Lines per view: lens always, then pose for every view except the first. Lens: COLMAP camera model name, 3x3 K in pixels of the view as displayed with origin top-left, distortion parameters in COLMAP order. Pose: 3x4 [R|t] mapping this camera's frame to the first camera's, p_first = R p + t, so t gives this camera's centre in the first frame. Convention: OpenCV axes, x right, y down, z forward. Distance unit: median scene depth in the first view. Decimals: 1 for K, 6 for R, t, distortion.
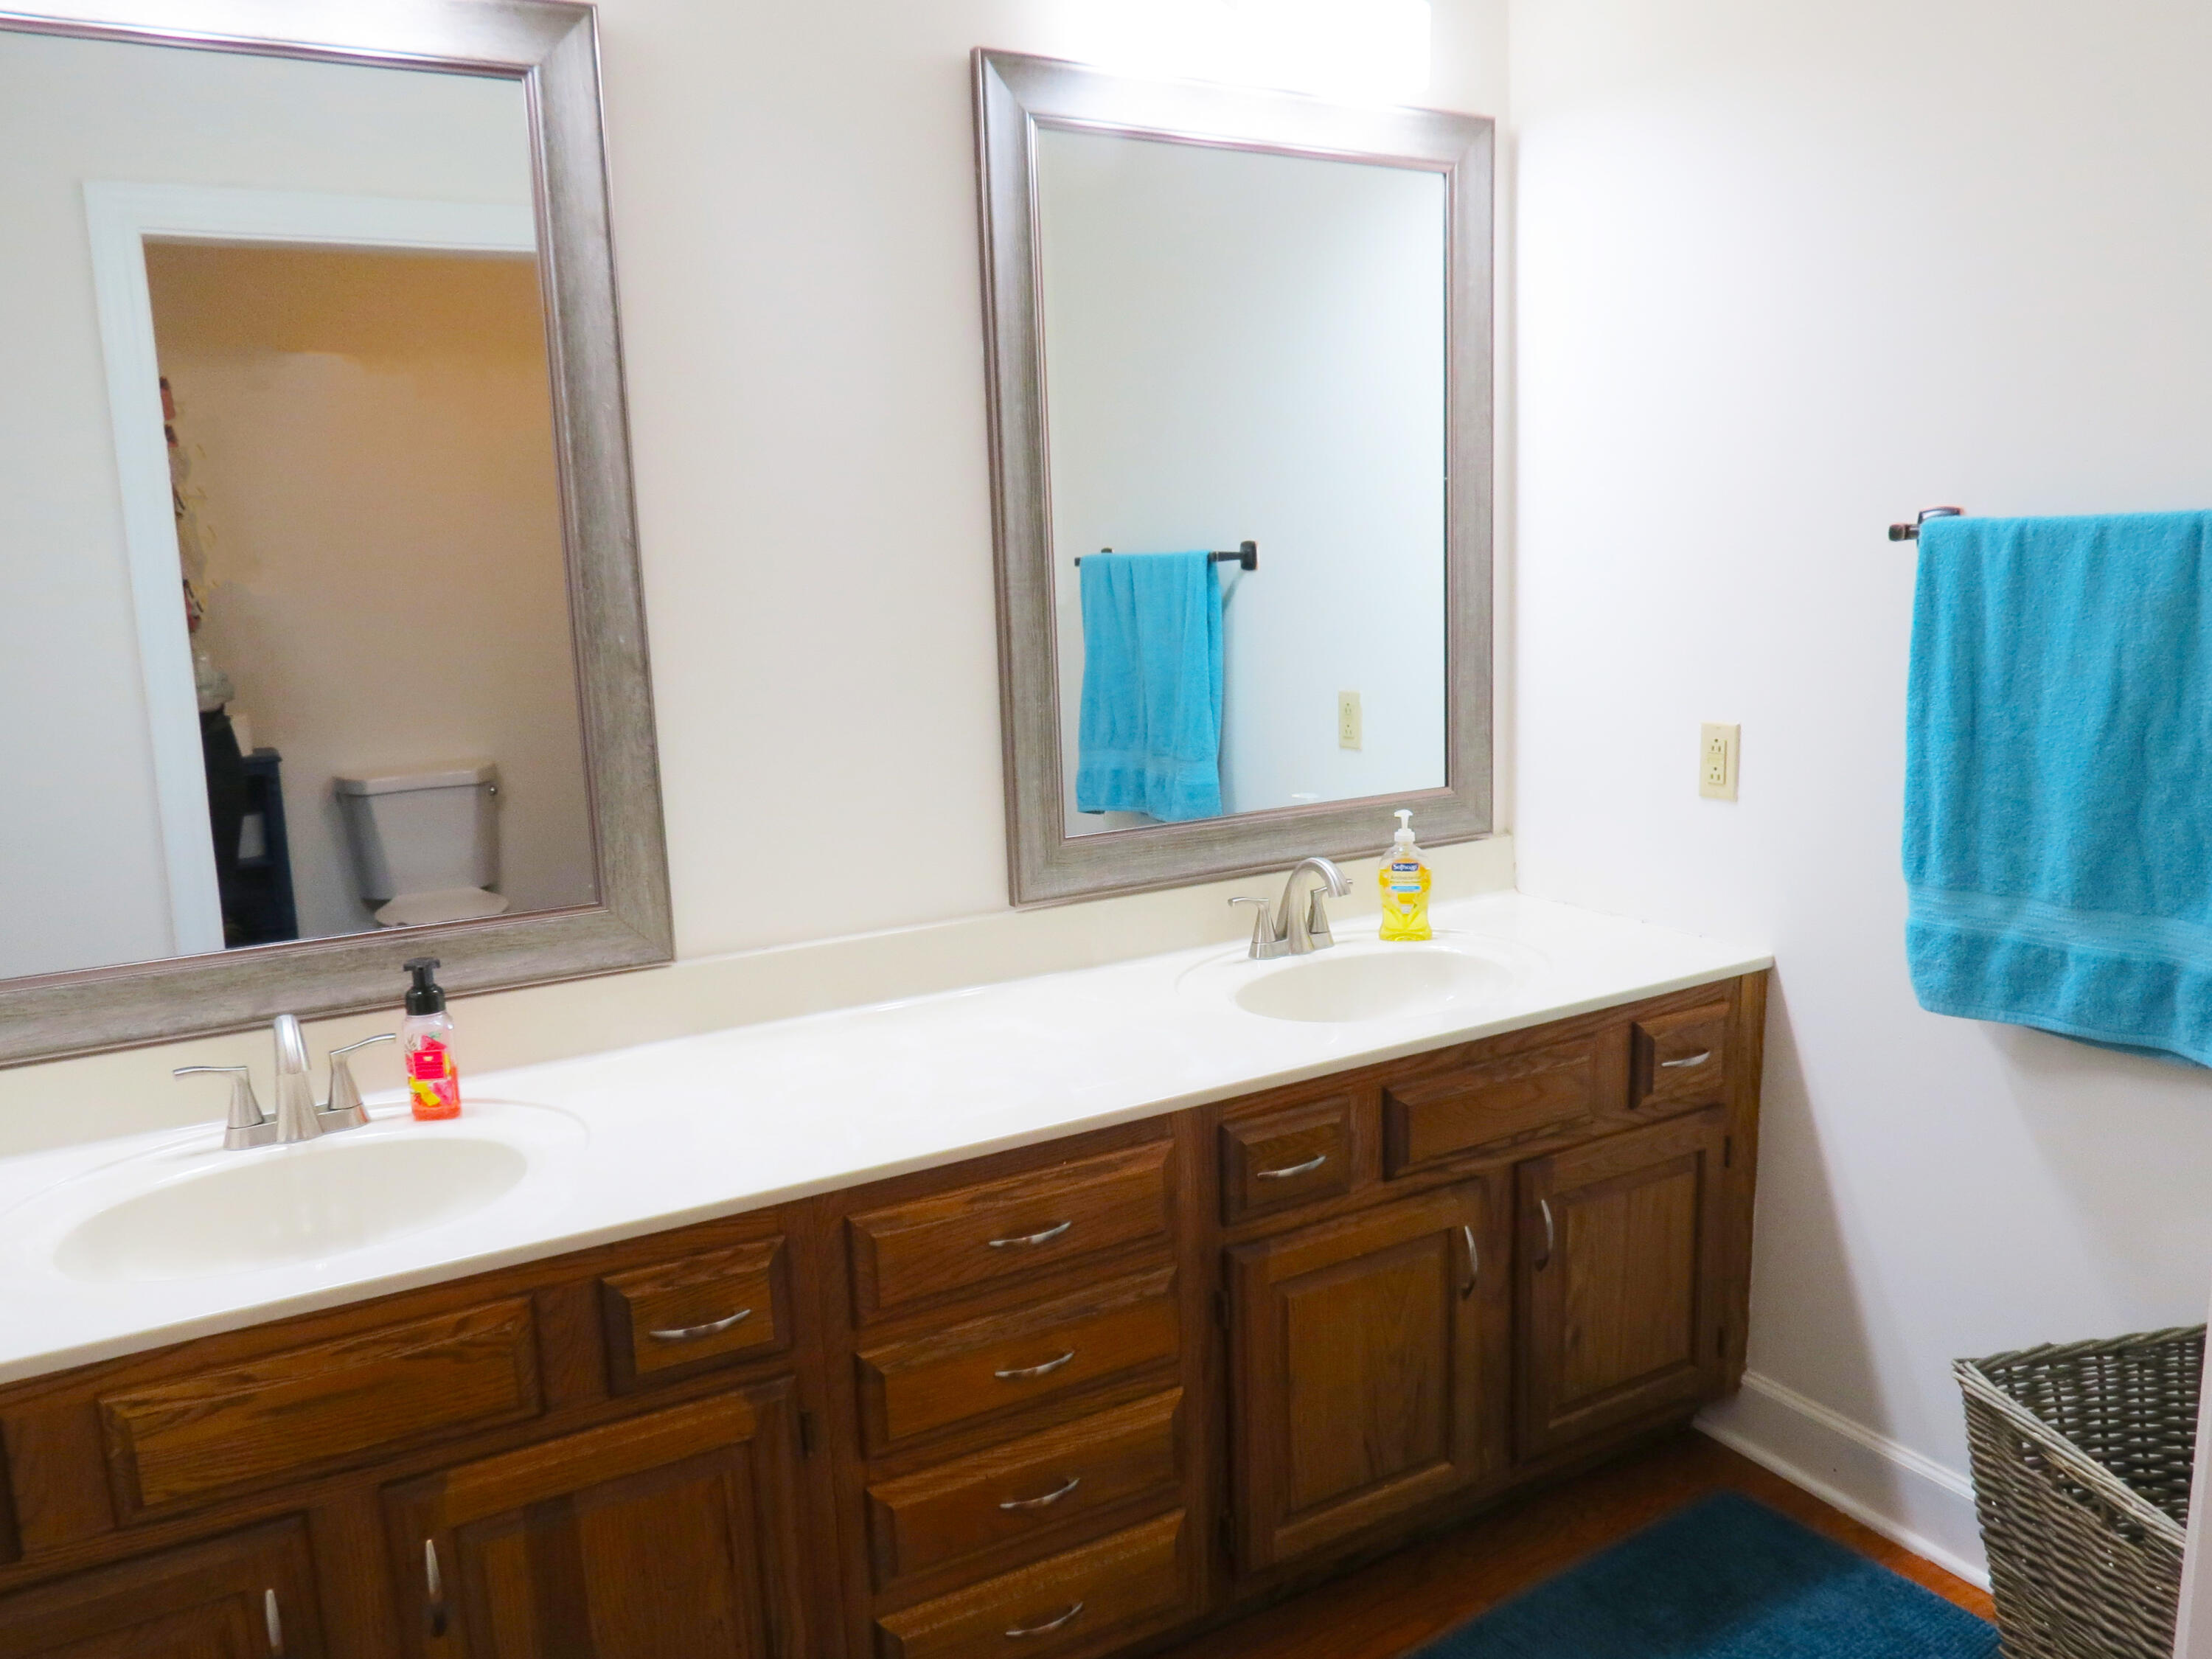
lens RADIAL K [[1577.2, 0, 1112.2], [0, 1577.2, 829.3], [0, 0, 1]] dist [-0.026323, 0.006605]
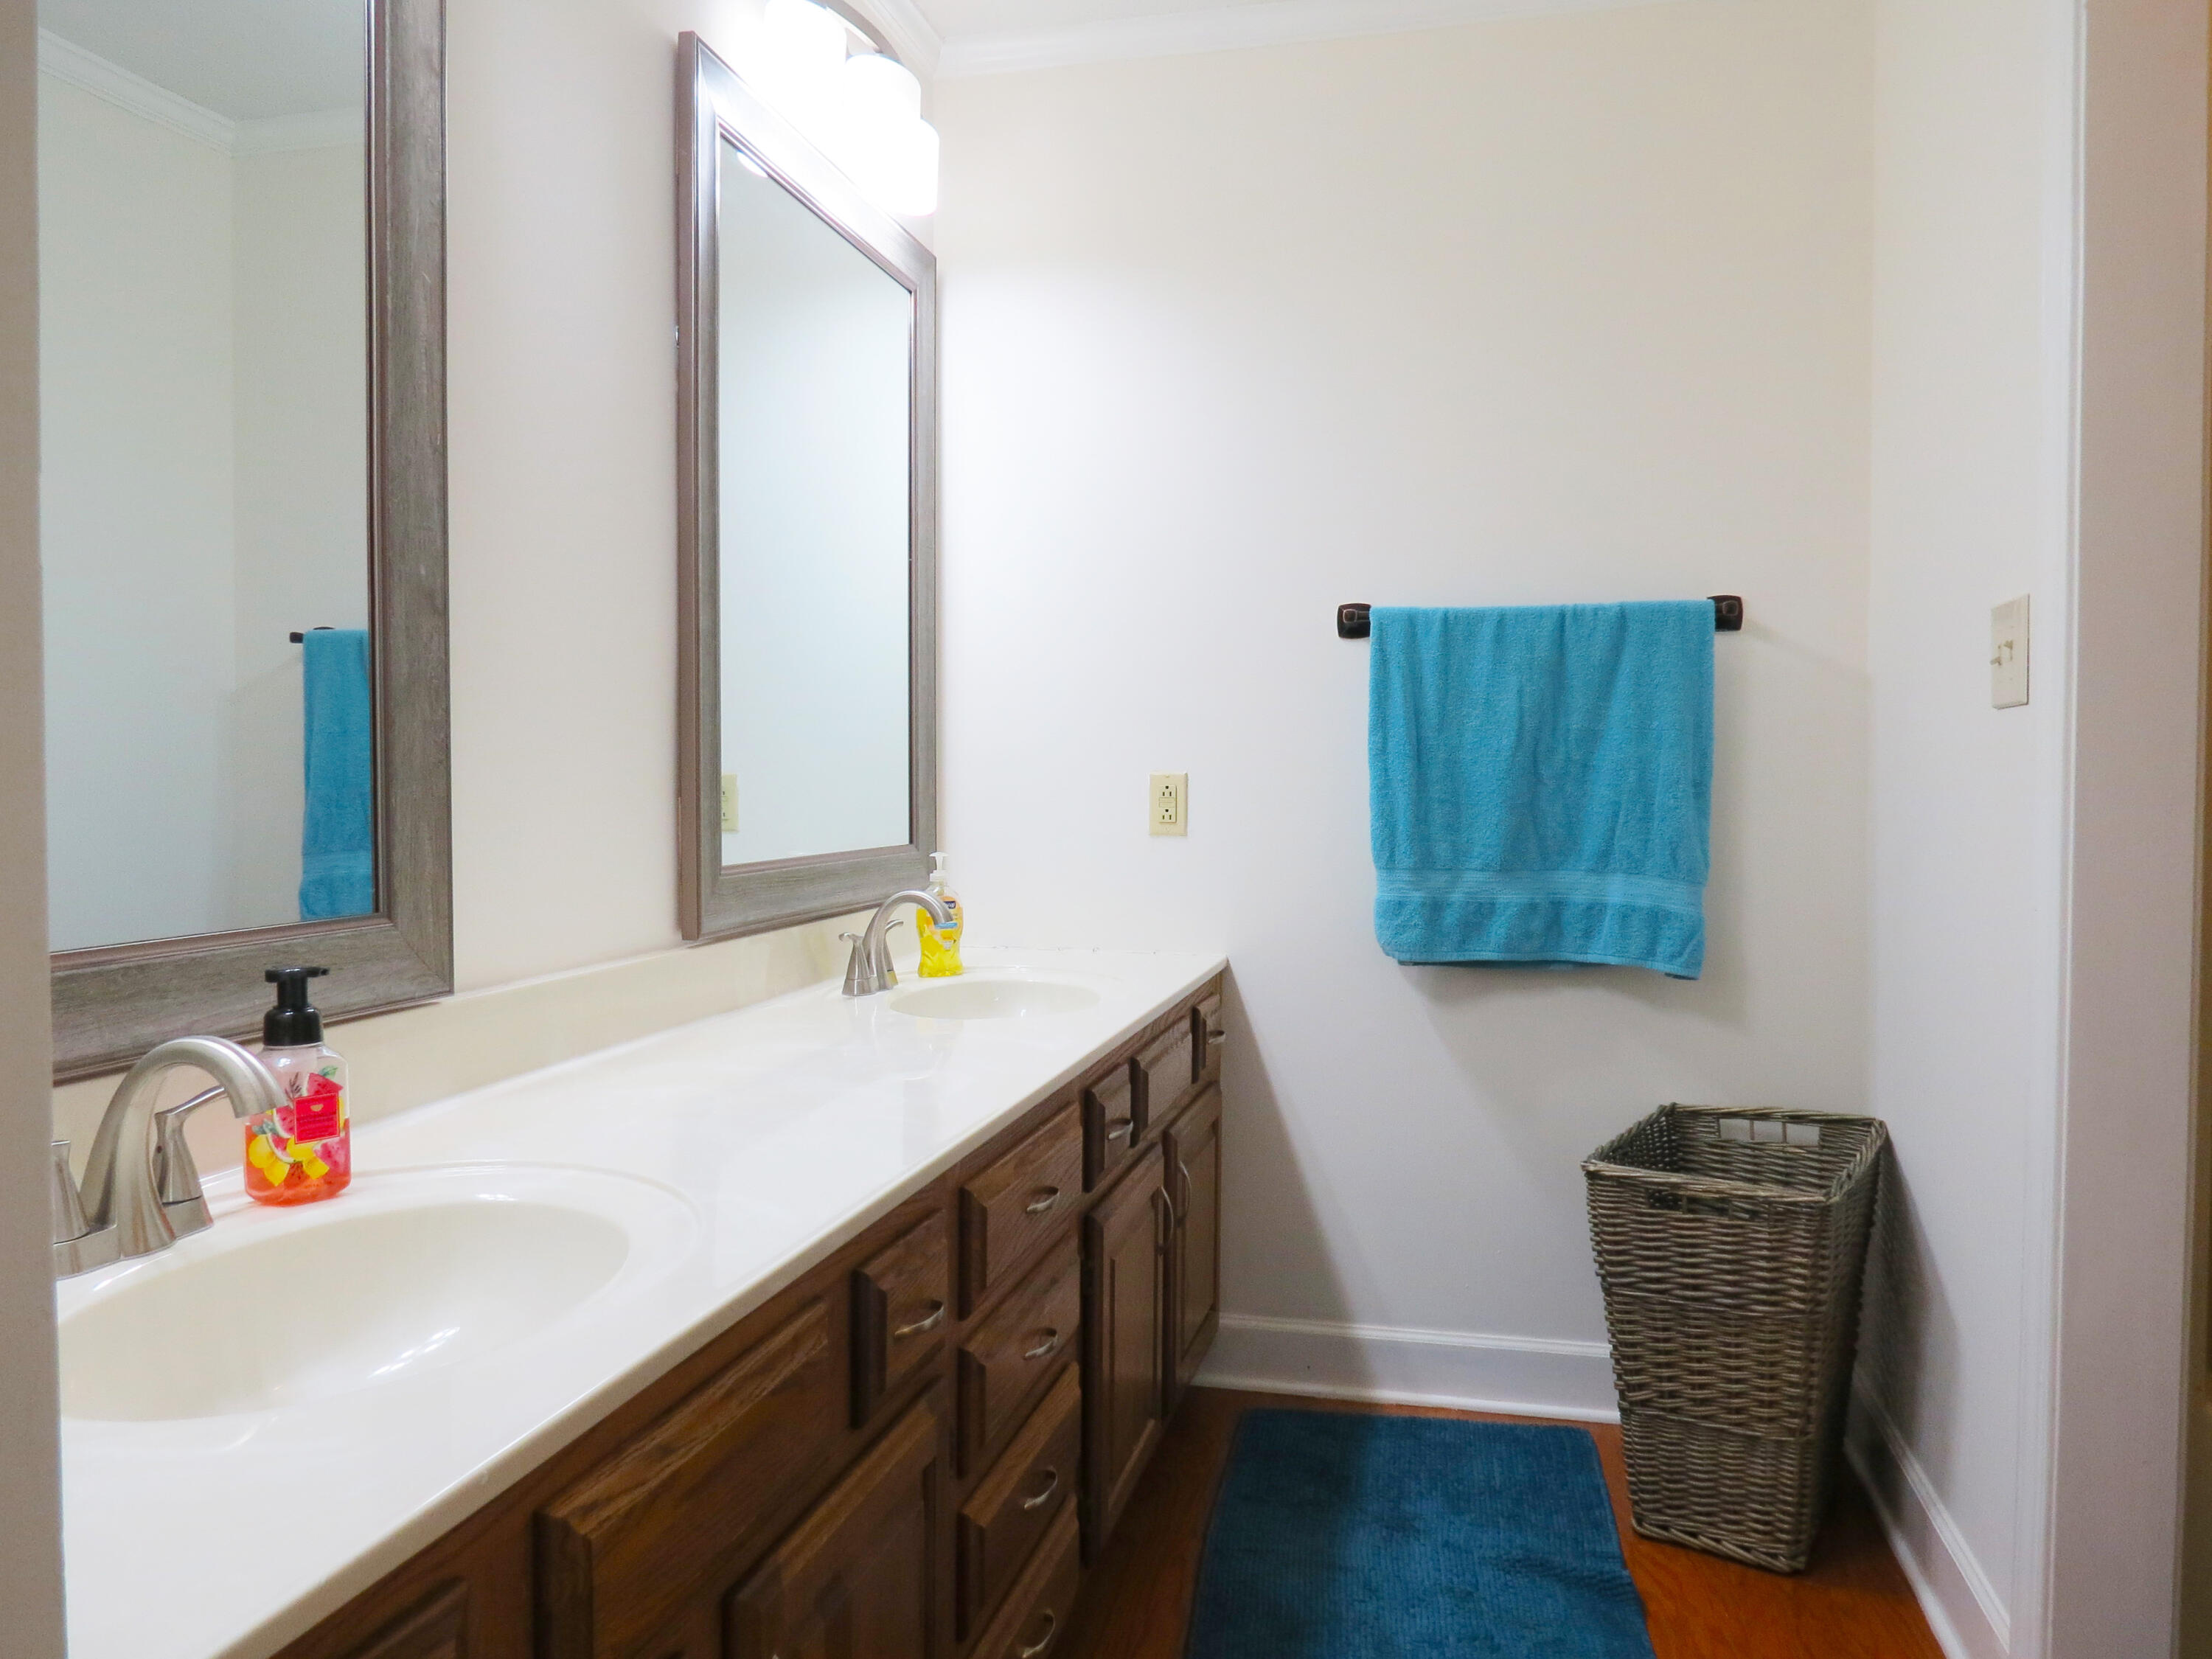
lens RADIAL K [[1577.2, 0, 1117.9], [0, 1577.2, 829.2], [0, 0, 1]] dist [-0.026323, 0.006605]
pose [[0.676985, 0.012818, 0.735885, -0.686246], [0.096893, 0.989594, -0.106374, 0.129232], [-0.729591, 0.143316, 0.668698, 0.263620]]
